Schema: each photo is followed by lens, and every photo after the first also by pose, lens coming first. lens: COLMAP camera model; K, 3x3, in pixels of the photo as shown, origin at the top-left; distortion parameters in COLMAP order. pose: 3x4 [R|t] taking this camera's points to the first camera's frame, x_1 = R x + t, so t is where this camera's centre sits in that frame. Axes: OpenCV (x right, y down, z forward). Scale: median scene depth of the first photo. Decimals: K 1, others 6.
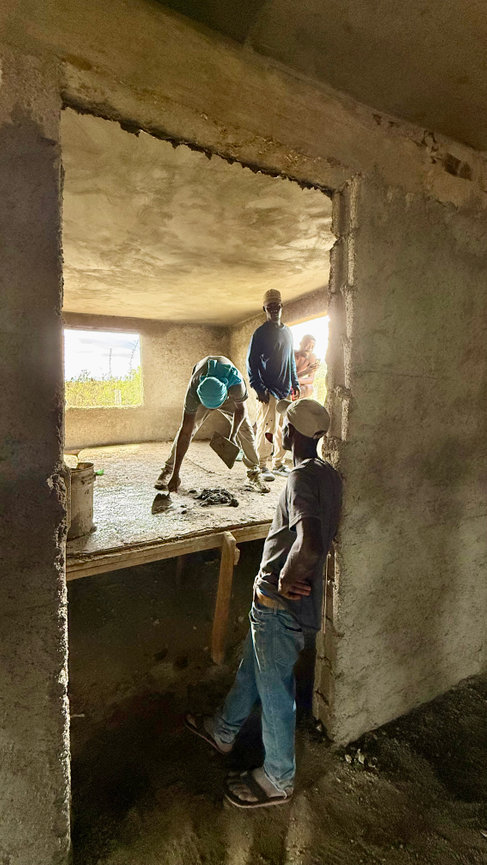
lens RADIAL K [[346.6, 0, 243.4], [0, 346.6, 428.3], [0, 0, 1]] dist [0.013012, 0.000232]
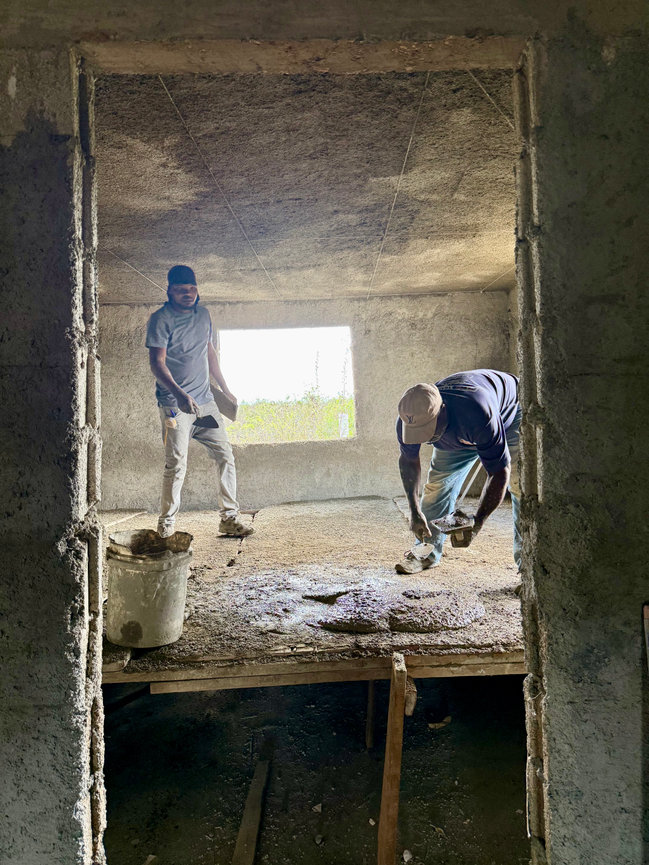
lens RADIAL K [[612.1, 0, 324.2], [0, 612.1, 431.7], [0, 0, 1]] dist [0.051477, -0.036878]
pose [[0.909199, -0.025337, -0.415590, 0.415190], [-0.004159, 0.997544, -0.069914, -0.006455], [0.416341, 0.065294, 0.906861, -0.030622]]
